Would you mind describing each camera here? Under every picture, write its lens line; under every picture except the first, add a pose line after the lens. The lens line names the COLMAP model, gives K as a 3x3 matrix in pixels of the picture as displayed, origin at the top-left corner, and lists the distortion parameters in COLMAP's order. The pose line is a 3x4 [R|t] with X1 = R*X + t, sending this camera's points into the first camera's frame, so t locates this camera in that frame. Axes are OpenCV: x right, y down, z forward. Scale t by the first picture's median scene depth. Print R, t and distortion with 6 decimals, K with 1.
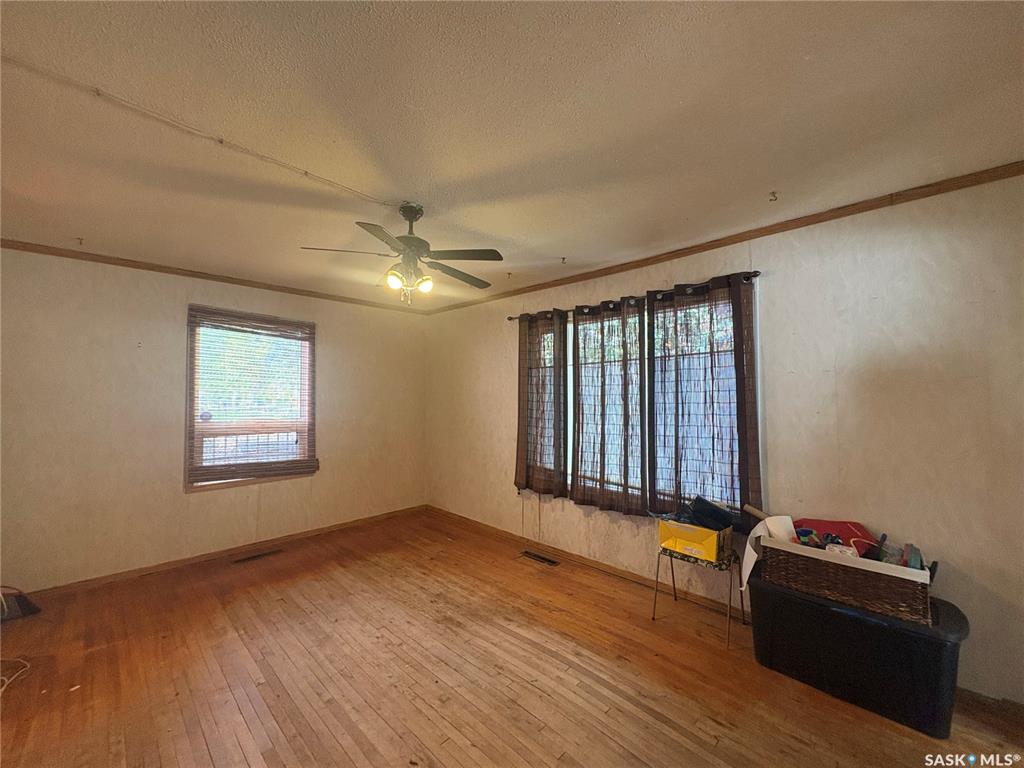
lens RADIAL K [[406.5, 0, 512.9], [0, 406.5, 382.7], [0, 0, 1]] dist [-0.003122, 0.001138]
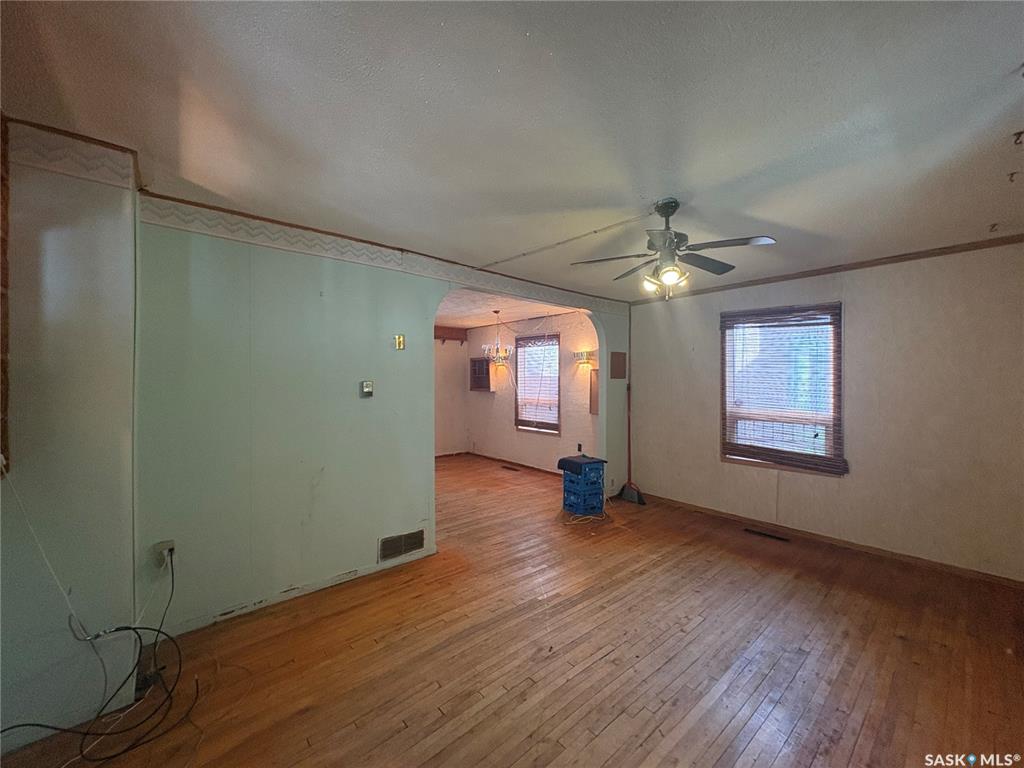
lens RADIAL K [[406.5, 0, 511.5], [0, 406.5, 383.0], [0, 0, 1]] dist [-0.003122, 0.001138]
pose [[-0.086820, 0.004986, -0.996212, 0.518313], [0.029817, 0.999552, 0.002404, 0.002139], [0.995778, -0.029496, -0.086930, 0.450073]]
